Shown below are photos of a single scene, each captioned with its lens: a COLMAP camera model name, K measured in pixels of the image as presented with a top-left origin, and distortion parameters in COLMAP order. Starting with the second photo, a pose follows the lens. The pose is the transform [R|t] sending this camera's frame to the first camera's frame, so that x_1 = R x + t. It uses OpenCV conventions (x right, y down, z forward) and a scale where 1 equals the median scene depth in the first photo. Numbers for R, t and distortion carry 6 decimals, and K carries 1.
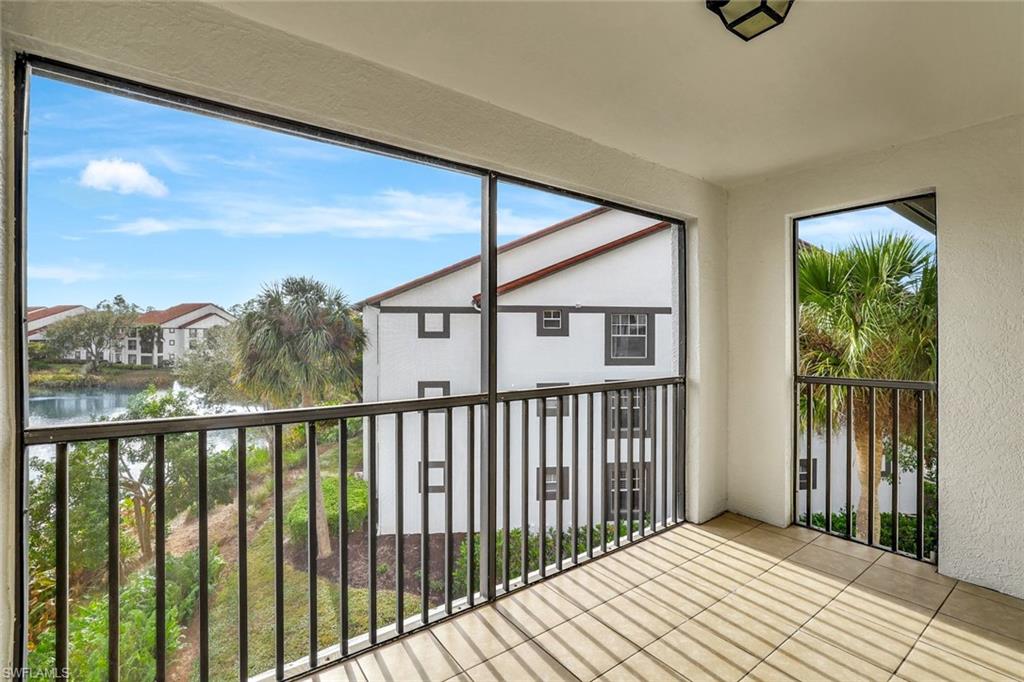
lens RADIAL K [[449.8, 0, 506.2], [0, 449.8, 333.7], [0, 0, 1]] dist [-0.049424, 0.015207]
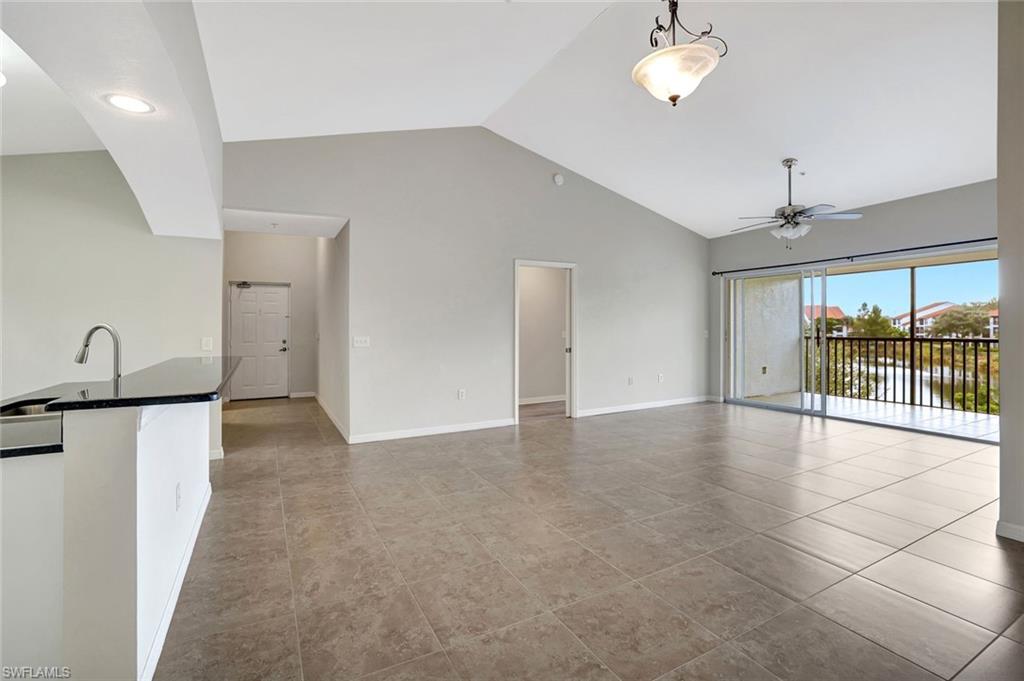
lens RADIAL K [[466.7, 0, 524.6], [0, 466.7, 328.7], [0, 0, 1]] dist [-0.000852, -0.000117]
pose [[-0.086470, 0.003221, -0.996249, 0.499749], [0.008719, 0.999959, 0.002476, 0.005707], [0.996216, -0.008473, -0.086494, -0.204622]]
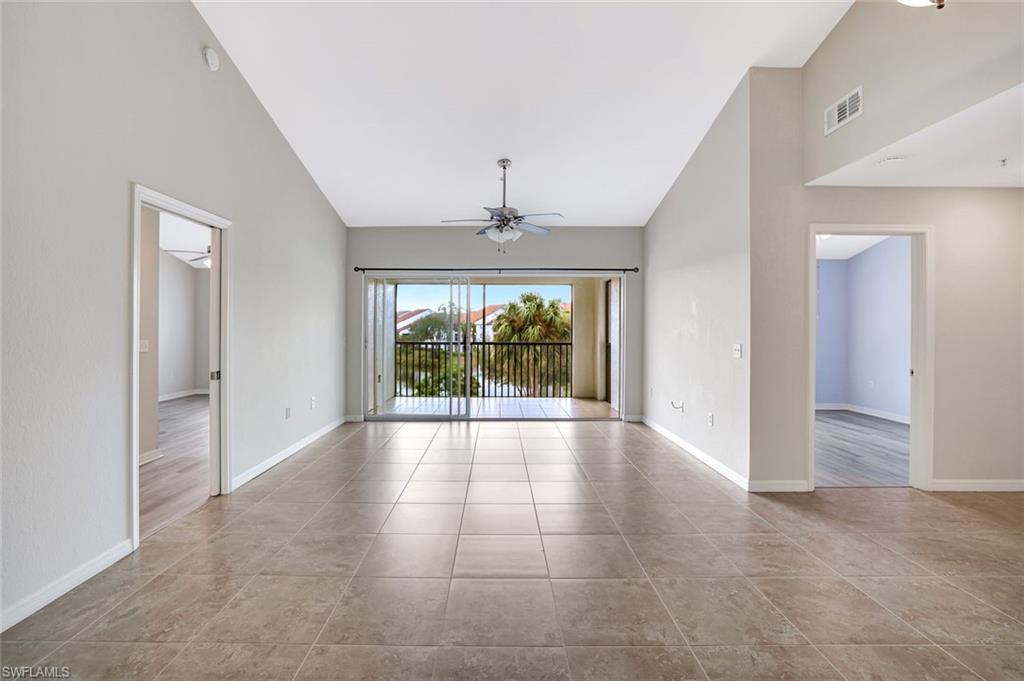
lens RADIAL K [[449.8, 0, 506.2], [0, 449.8, 333.2], [0, 0, 1]] dist [-0.049424, 0.015207]
pose [[0.821203, 0.004021, -0.570622, 0.333686], [0.001345, 0.999959, 0.008982, 0.003793], [0.570635, -0.008144, 0.821164, -0.293367]]
